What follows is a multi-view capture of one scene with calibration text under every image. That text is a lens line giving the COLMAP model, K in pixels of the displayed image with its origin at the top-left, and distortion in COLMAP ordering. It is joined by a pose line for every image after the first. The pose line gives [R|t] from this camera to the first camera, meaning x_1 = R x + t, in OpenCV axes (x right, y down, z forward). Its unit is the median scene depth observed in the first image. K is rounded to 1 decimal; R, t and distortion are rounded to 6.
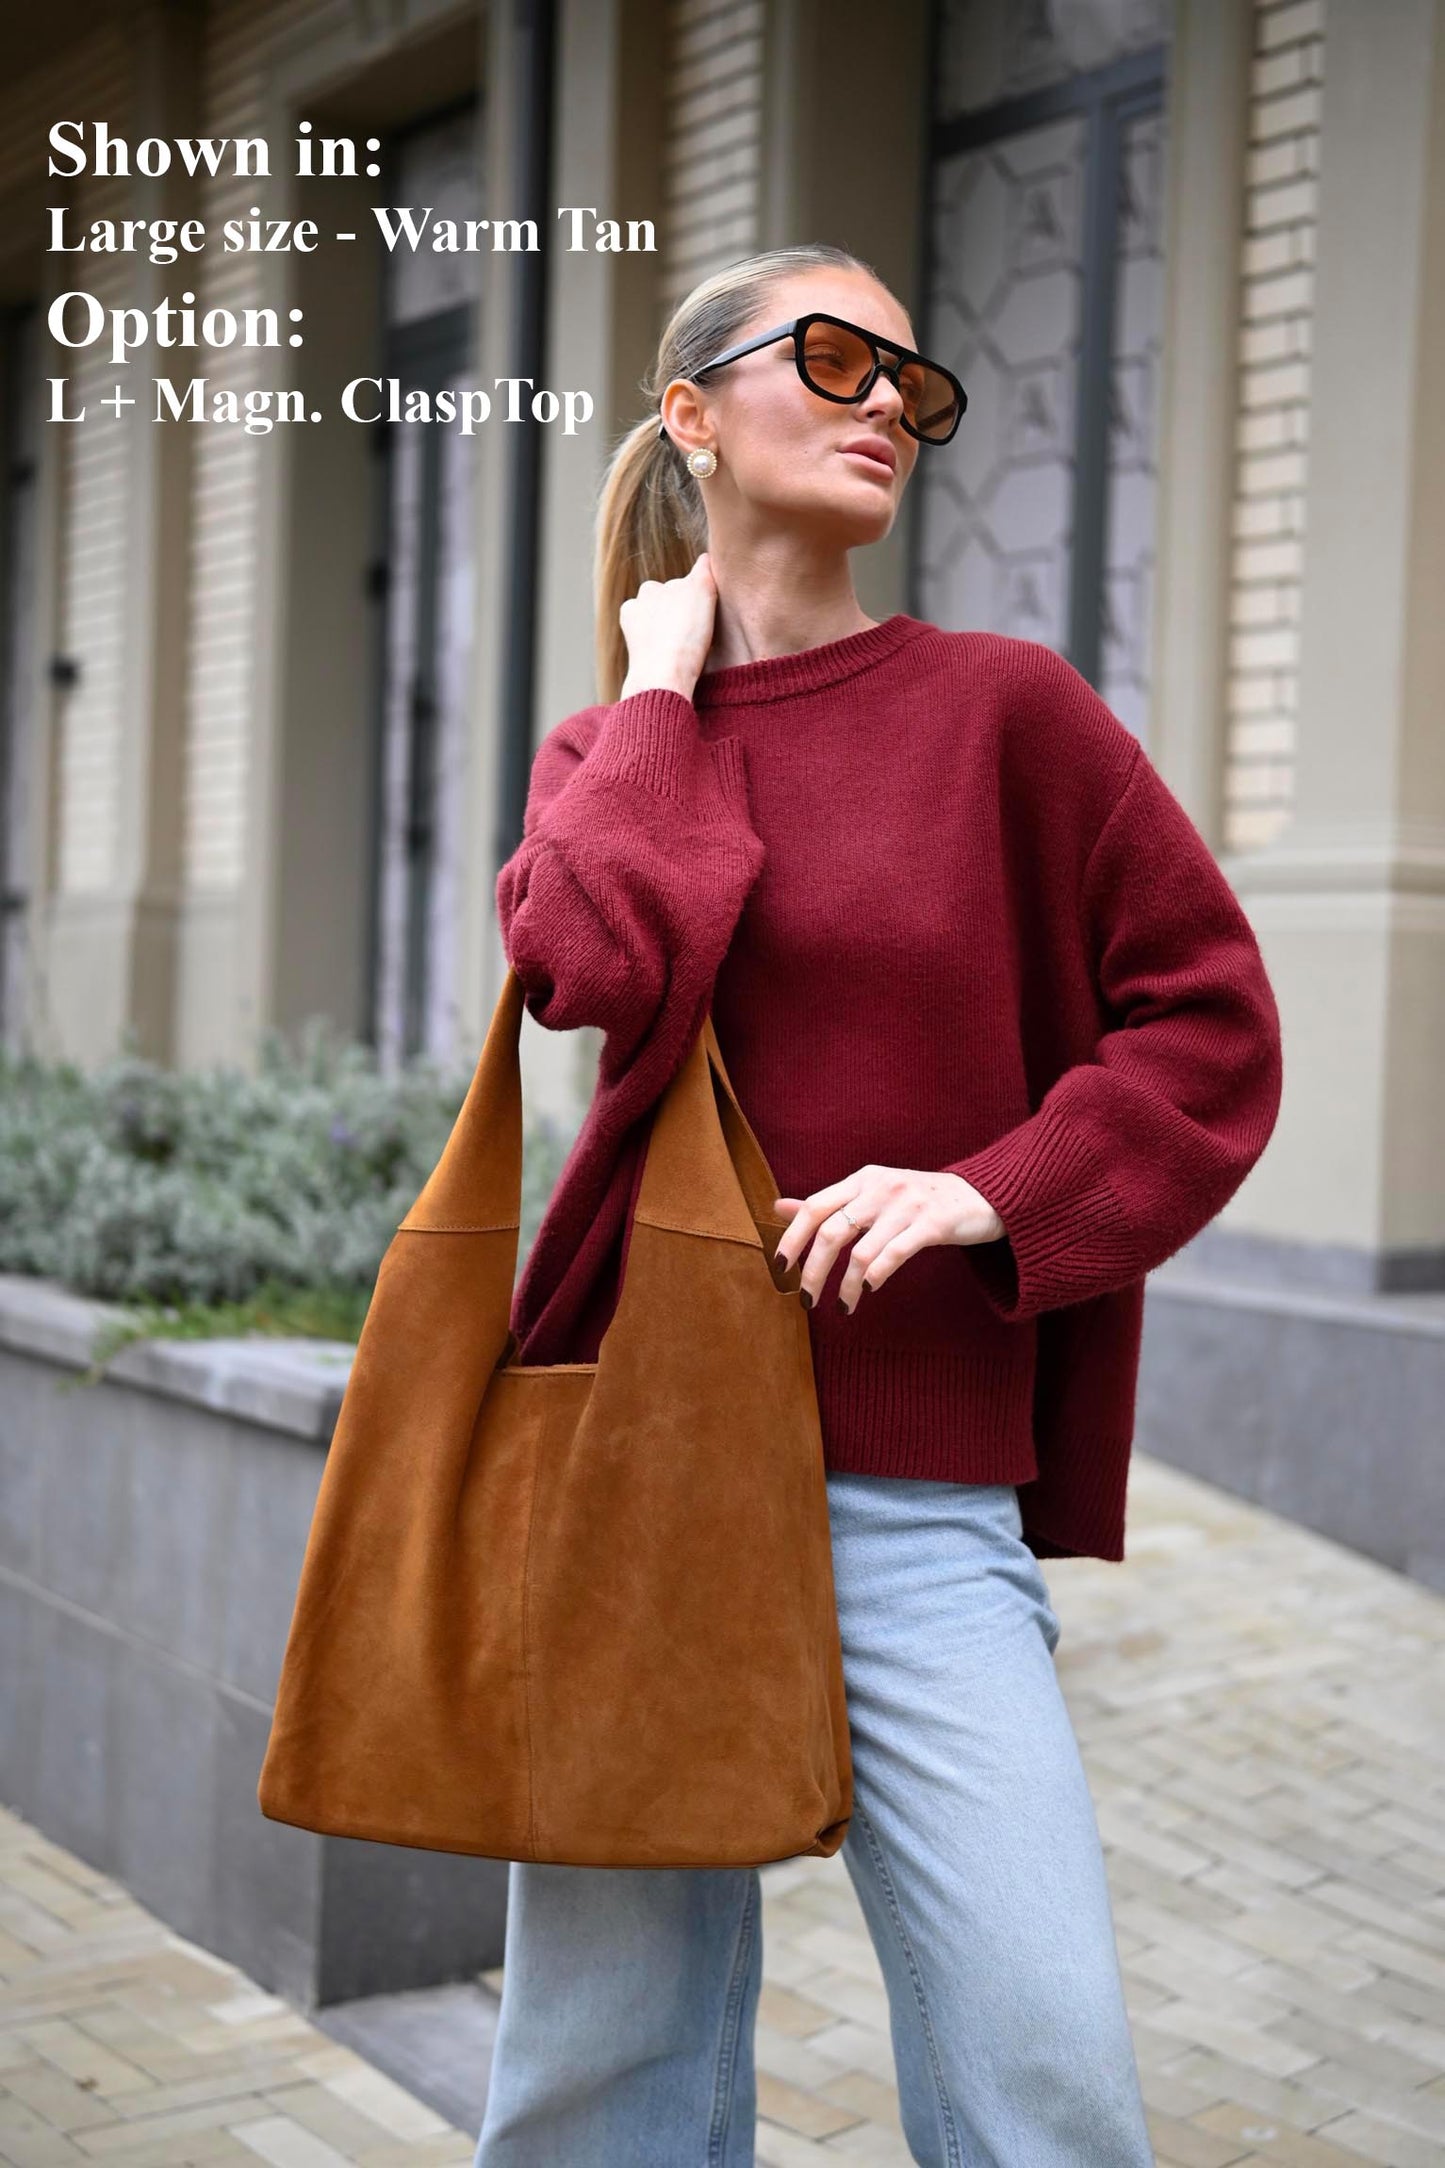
lens RADIAL K [[3214.2, 0, 722.5], [0, 3214.2, 1084.0], [0, 0, 1]] dist [-0.031175, 0.538078]
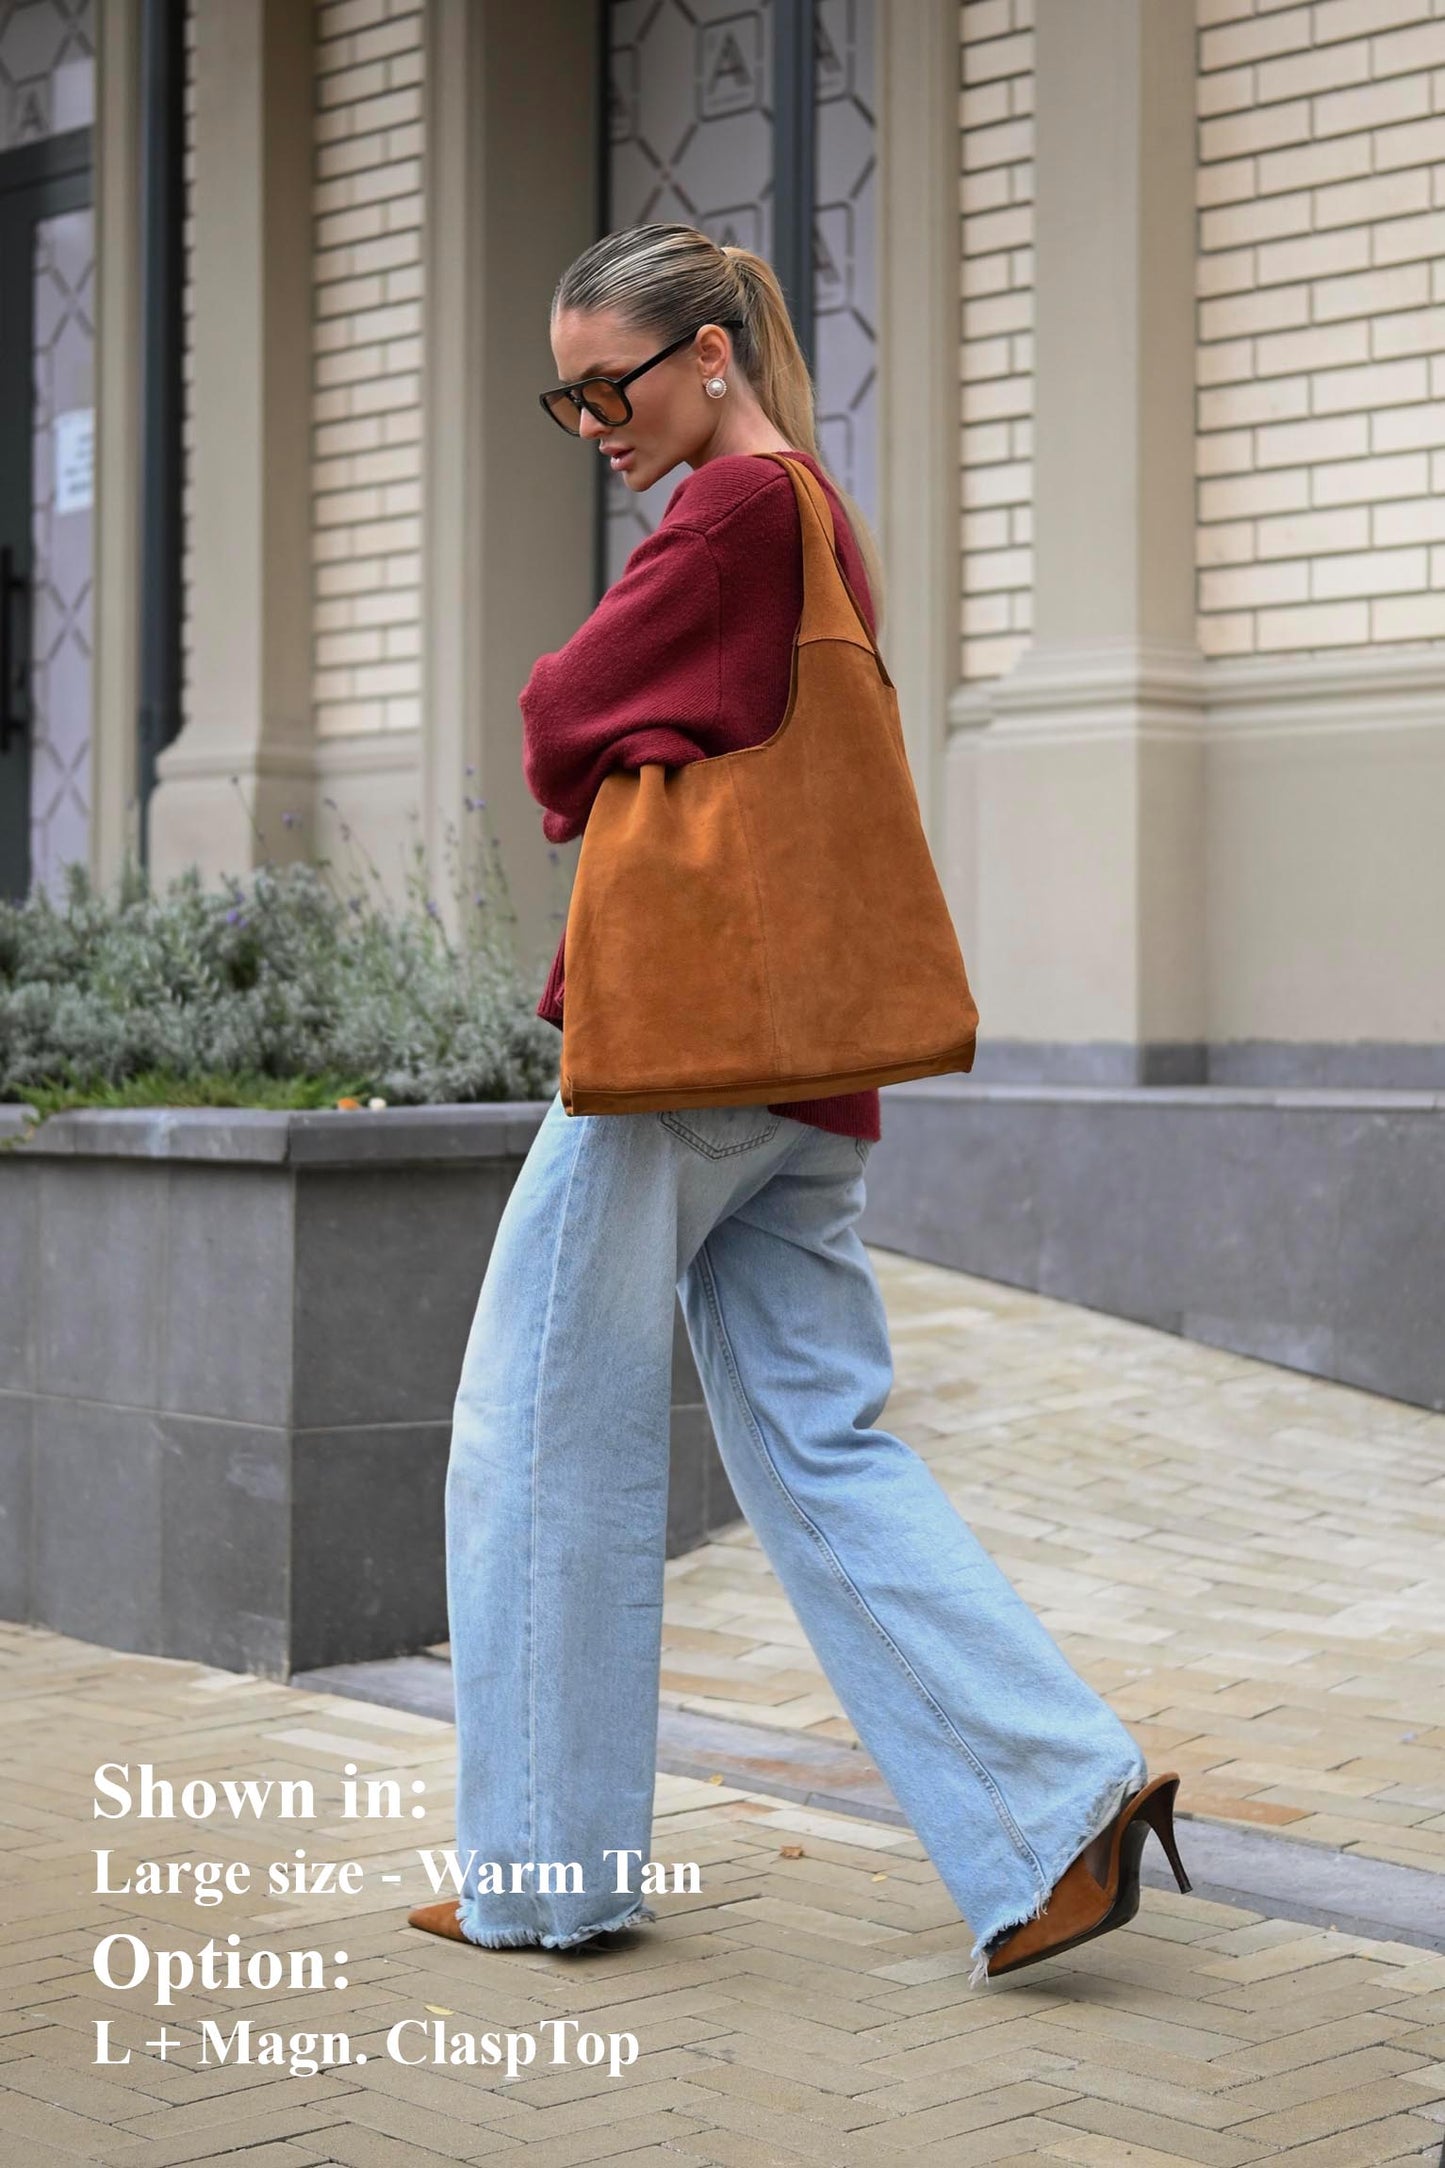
lens RADIAL K [[4120.0, 0, 729.7], [0, 4120.0, 1044.5], [0, 0, 1]] dist [-0.005842, 0.203148]
pose [[0.988337, -0.029745, 0.149347, -0.151787], [0.032626, 0.999325, -0.016871, 0.080919], [-0.148745, 0.021547, 0.988641, -0.368968]]
